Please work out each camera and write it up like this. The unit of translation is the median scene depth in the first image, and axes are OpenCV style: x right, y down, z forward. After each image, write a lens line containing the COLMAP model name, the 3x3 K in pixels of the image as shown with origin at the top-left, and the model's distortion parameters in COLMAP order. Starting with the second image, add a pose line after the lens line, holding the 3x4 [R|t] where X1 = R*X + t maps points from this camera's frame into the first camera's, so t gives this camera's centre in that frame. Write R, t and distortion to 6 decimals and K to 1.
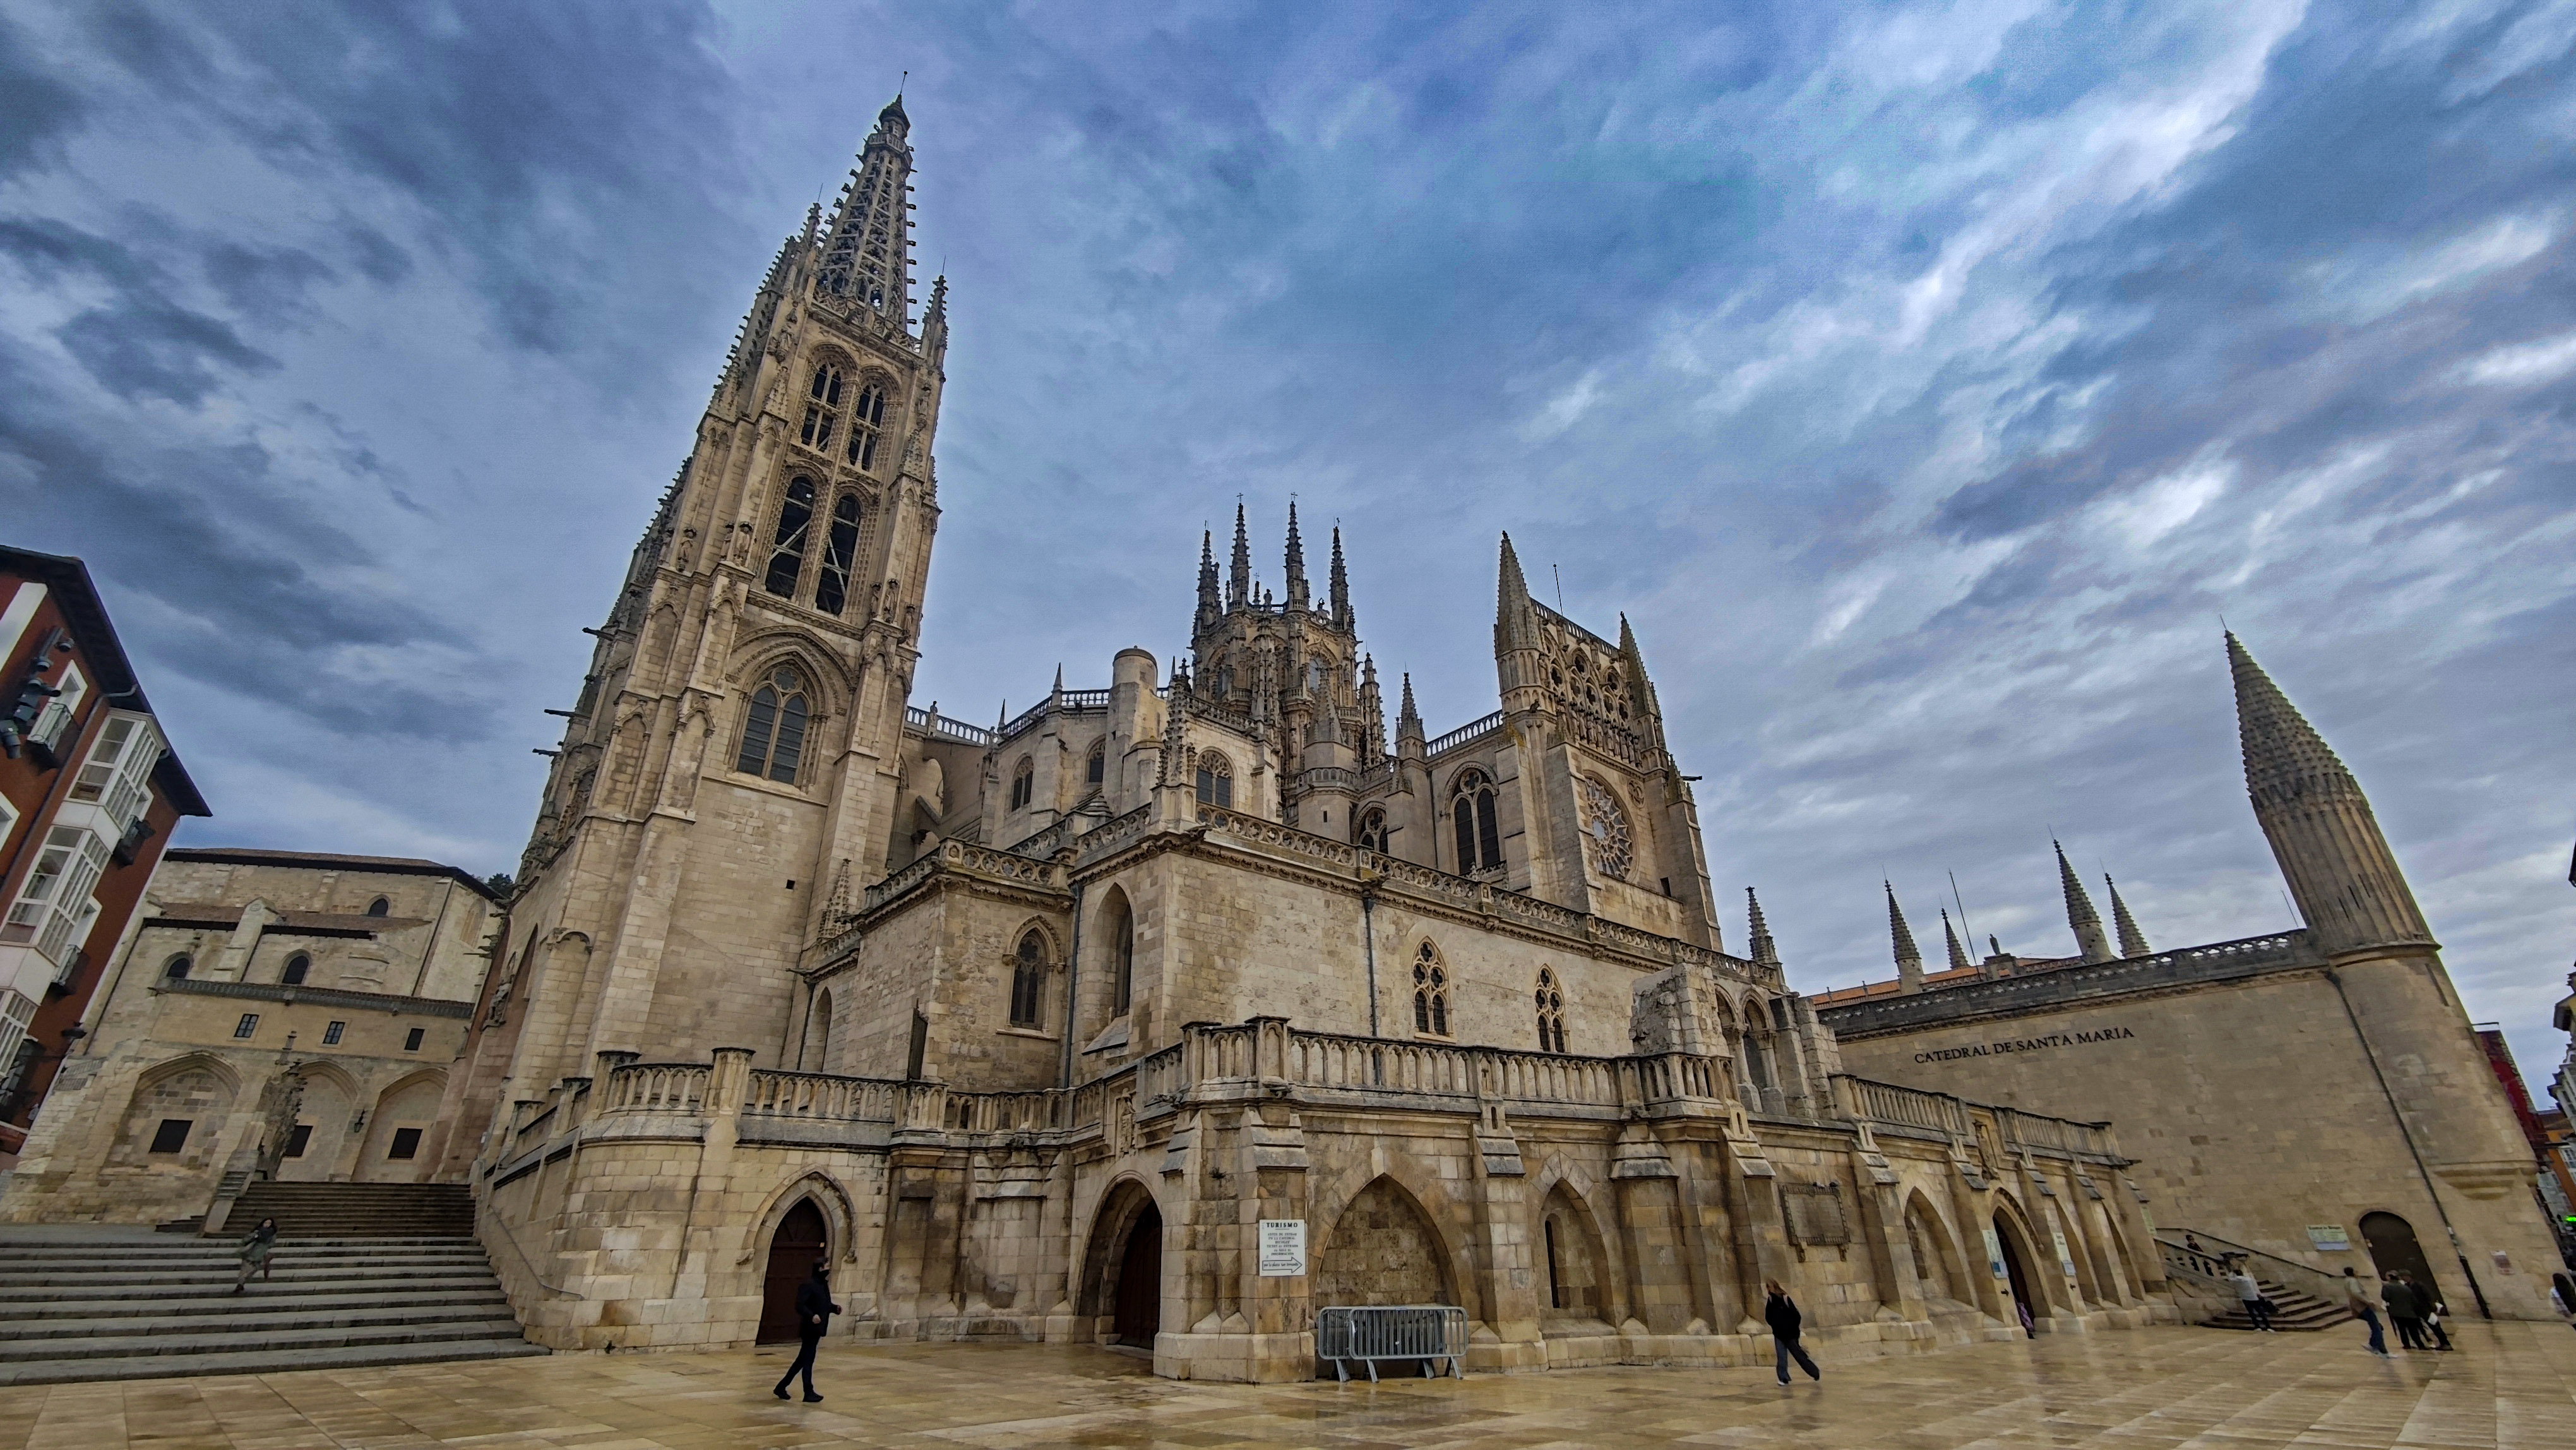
lens RADIAL K [[1090.2, 0, 1331.9], [0, 1090.2, 719.6], [0, 0, 1]] dist [-0.053394, 0.077619]
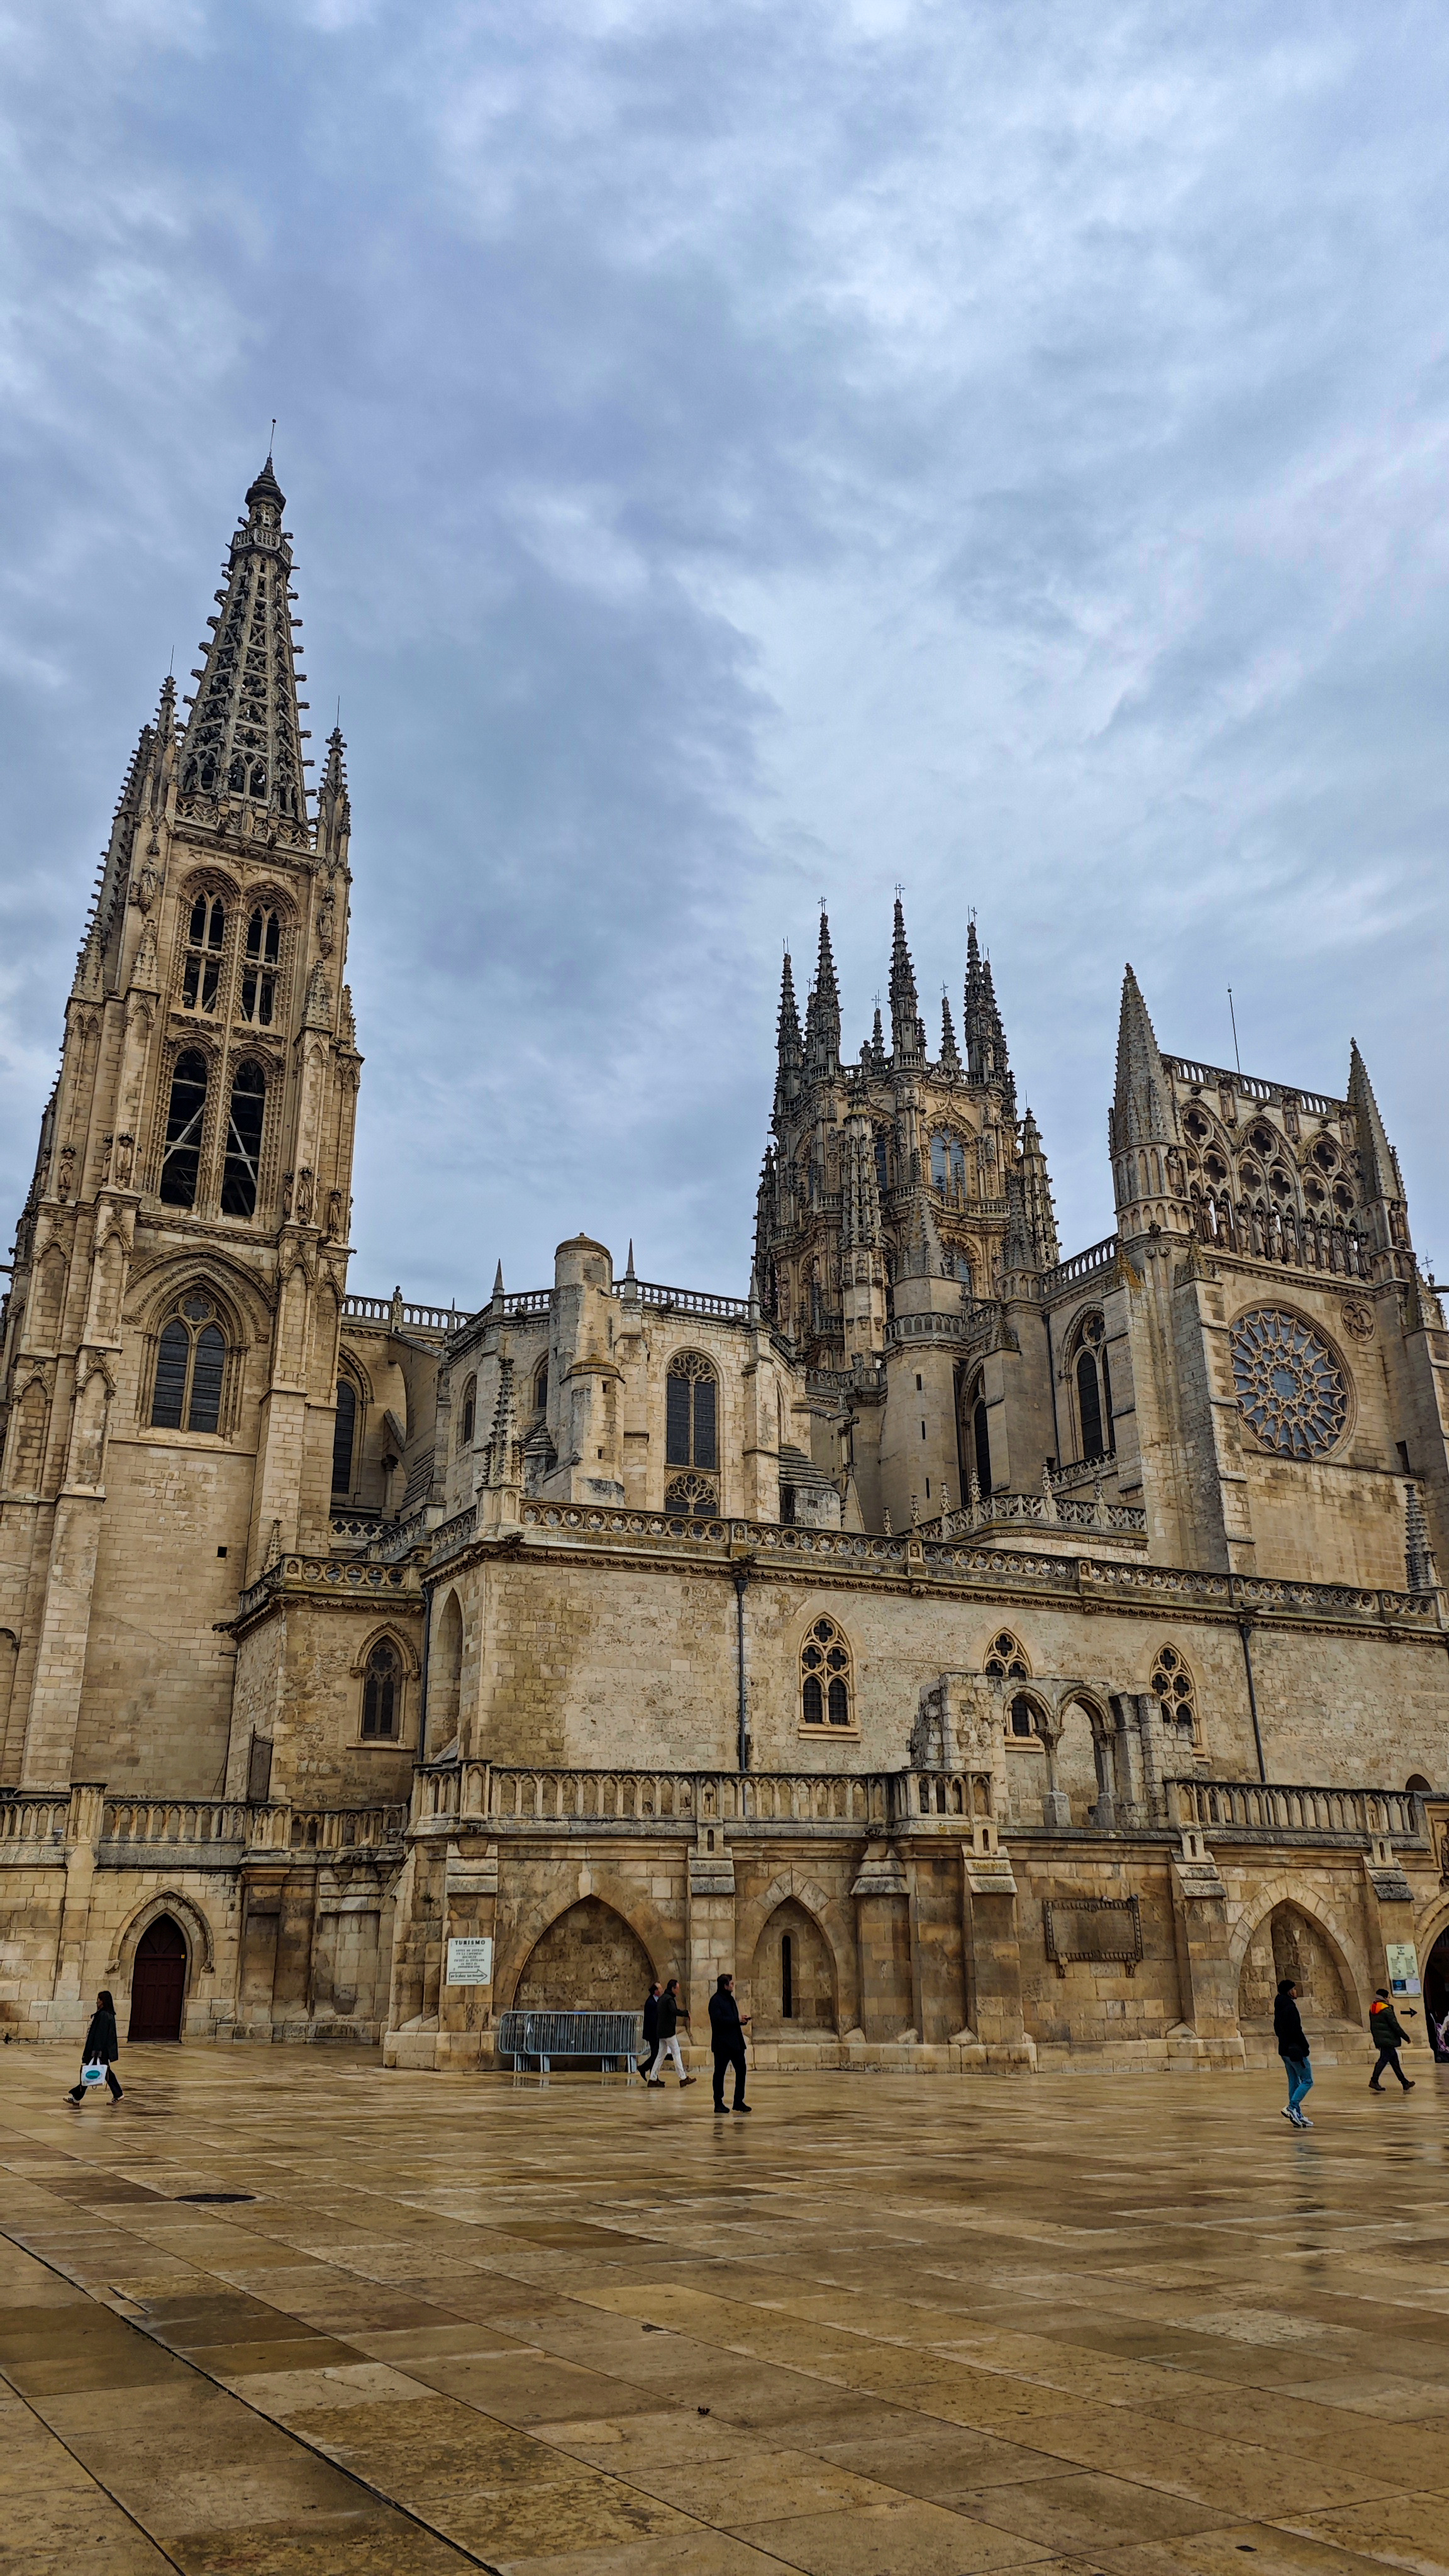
lens RADIAL K [[1737.0, 0, 764.8], [0, 1737.0, 1292.3], [0, 0, 1]] dist [0.057491, -0.023649]
pose [[0.968010, -0.083586, -0.236579, 0.337281], [0.105936, 0.990872, 0.083372, -0.154975], [0.227451, -0.105768, 0.968029, -0.301391]]
